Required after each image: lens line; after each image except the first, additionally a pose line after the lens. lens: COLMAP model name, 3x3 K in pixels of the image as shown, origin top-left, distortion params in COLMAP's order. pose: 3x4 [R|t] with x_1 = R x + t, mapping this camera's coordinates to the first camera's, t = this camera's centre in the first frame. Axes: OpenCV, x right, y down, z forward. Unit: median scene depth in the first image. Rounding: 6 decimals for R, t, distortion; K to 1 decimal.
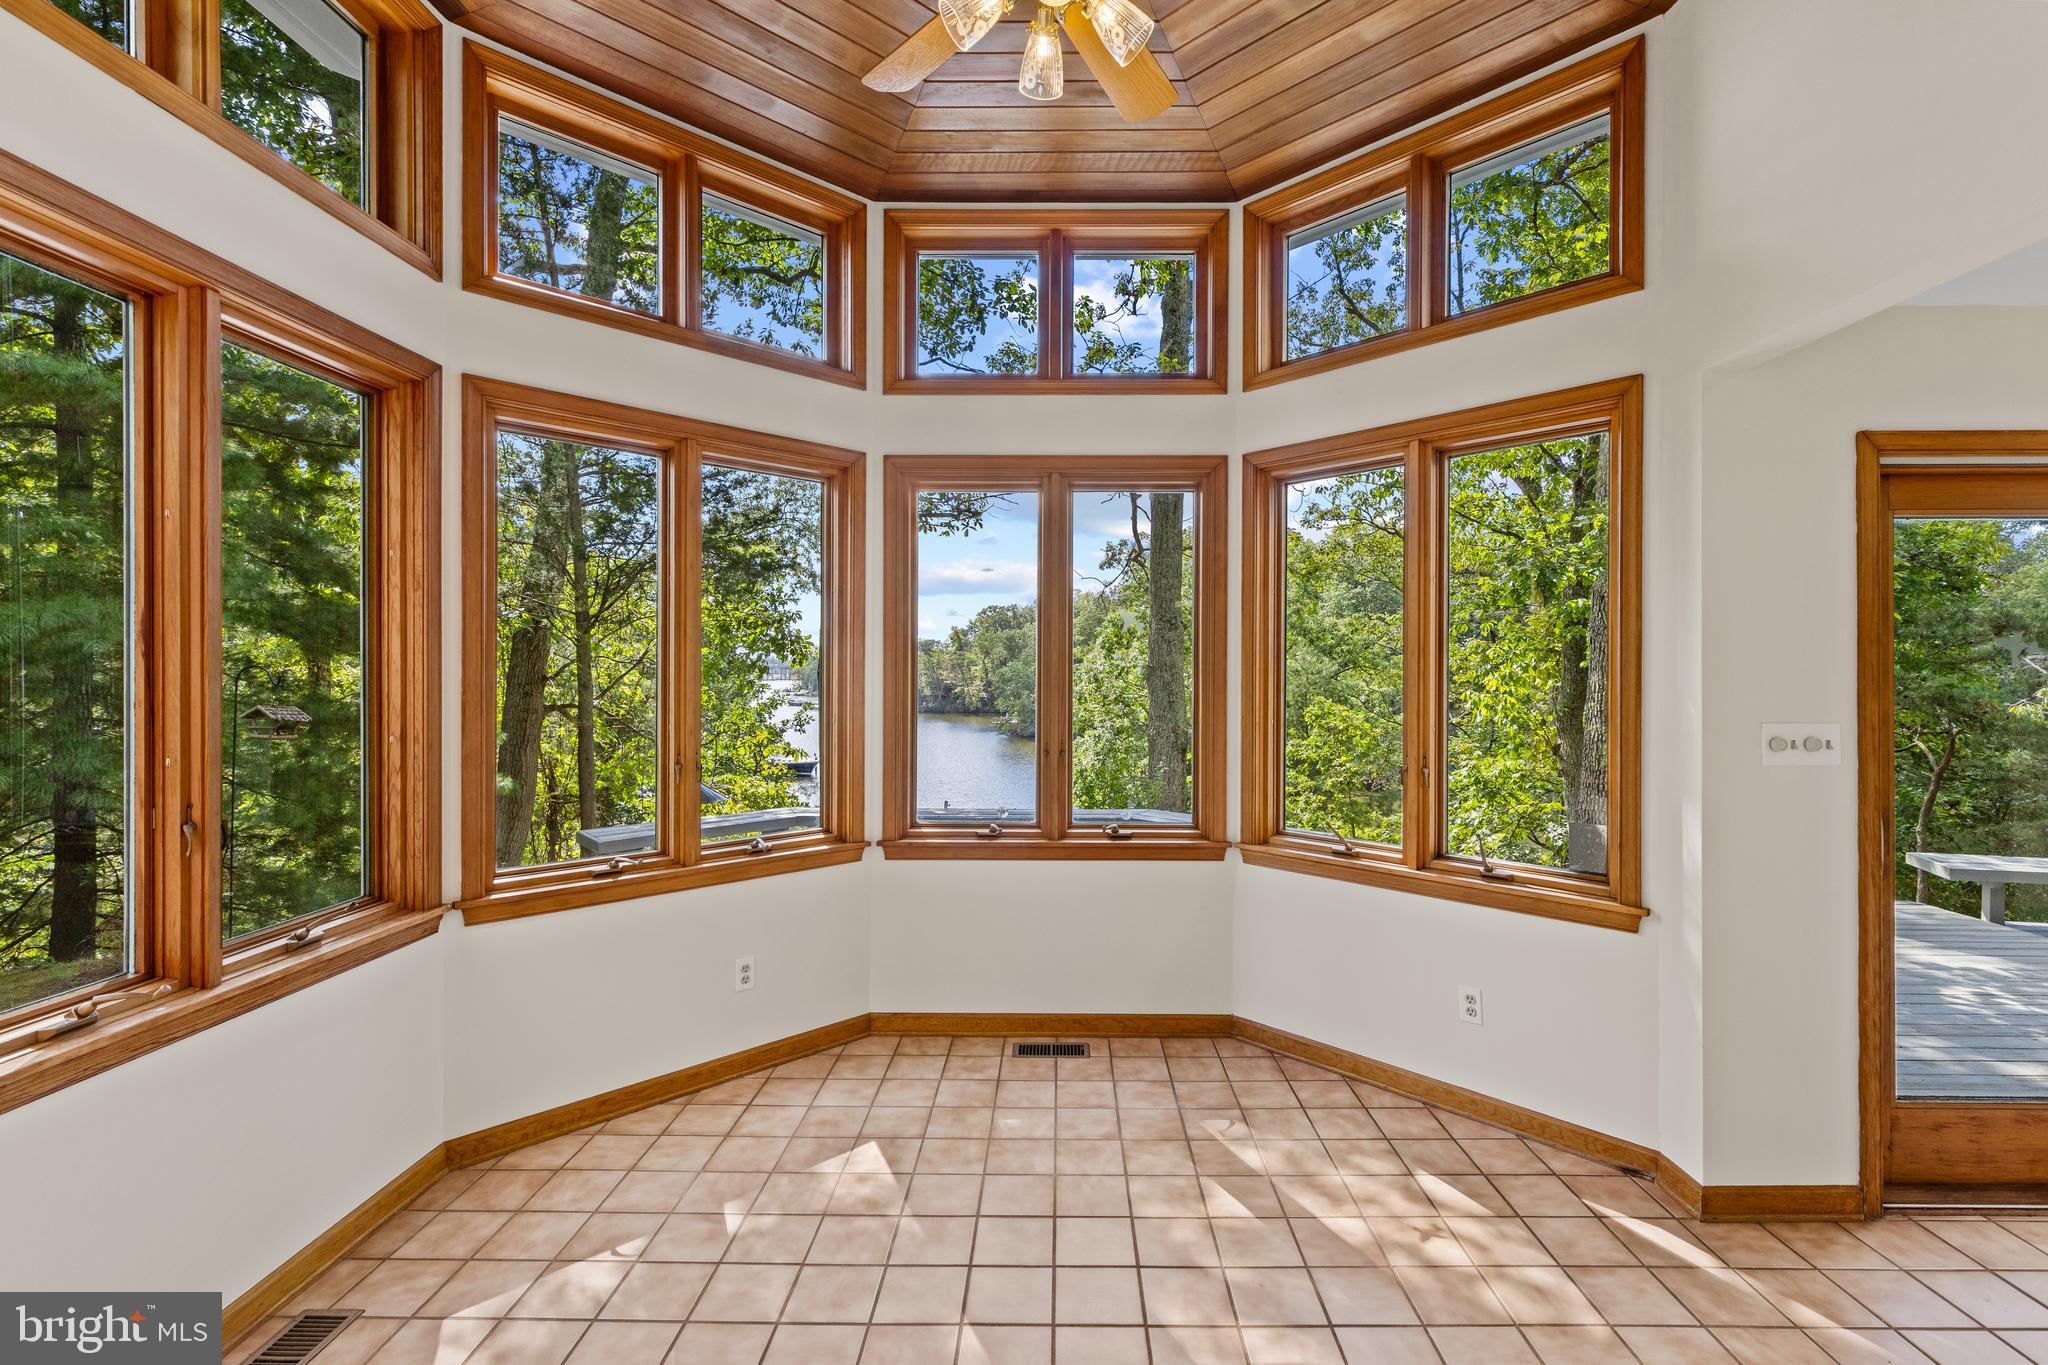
lens RADIAL K [[922.3, 0, 1067.4], [0, 922.3, 683.4], [0, 0, 1]] dist [0.005200, -0.001629]
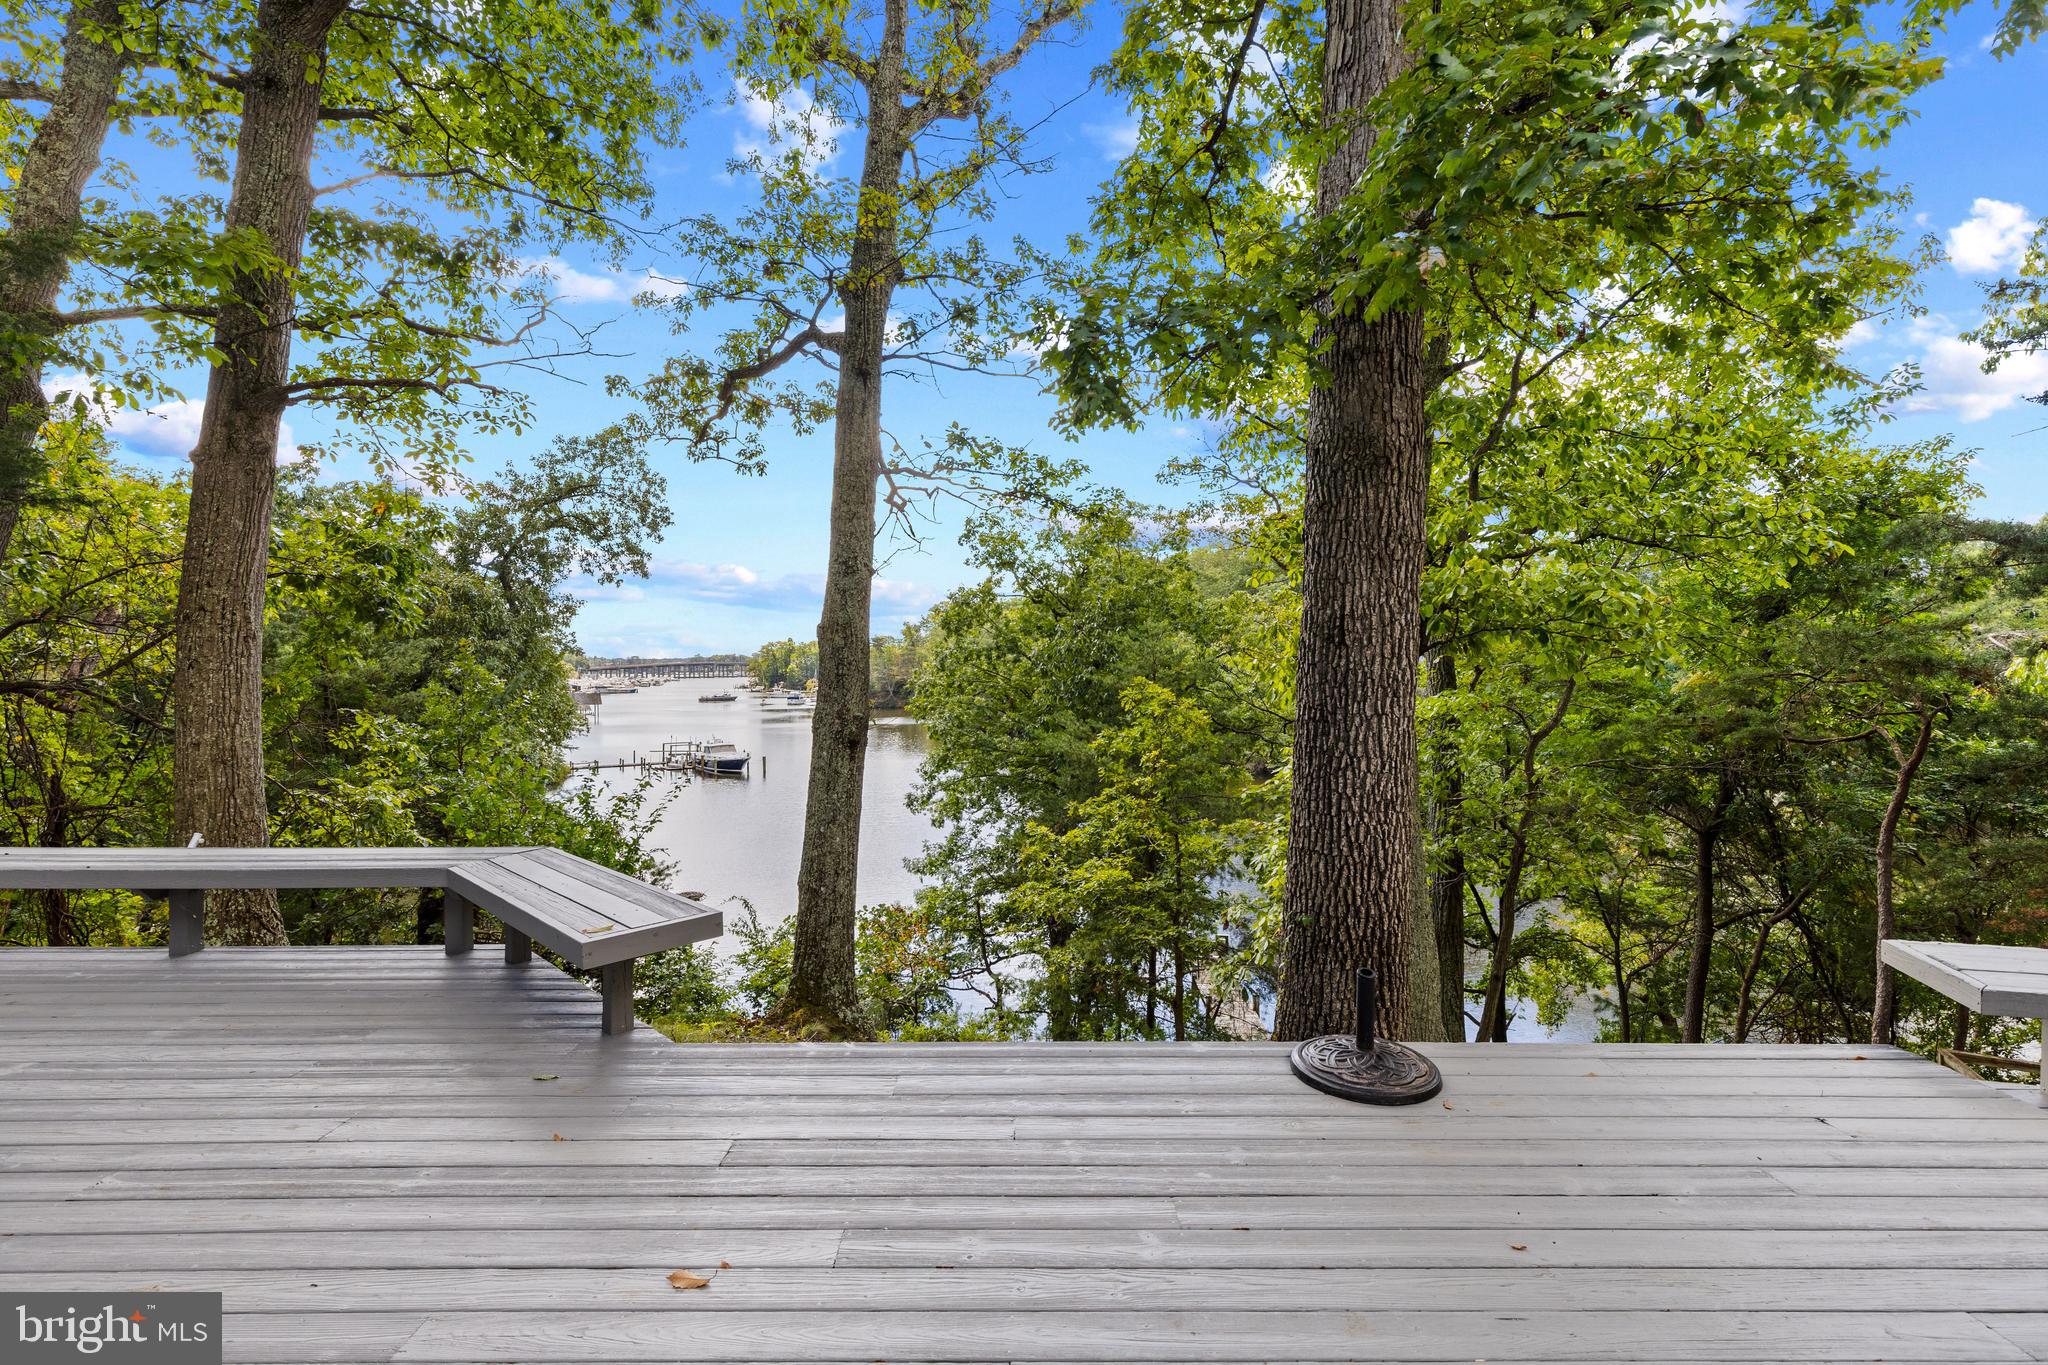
lens RADIAL K [[922.3, 0, 1034.2], [0, 922.3, 679.8], [0, 0, 1]] dist [0.005200, -0.001629]
pose [[0.999944, -0.004524, 0.009602, 0.288887], [0.004517, 0.999990, 0.000763, 0.025530], [-0.009605, -0.000720, 0.999954, 0.286239]]
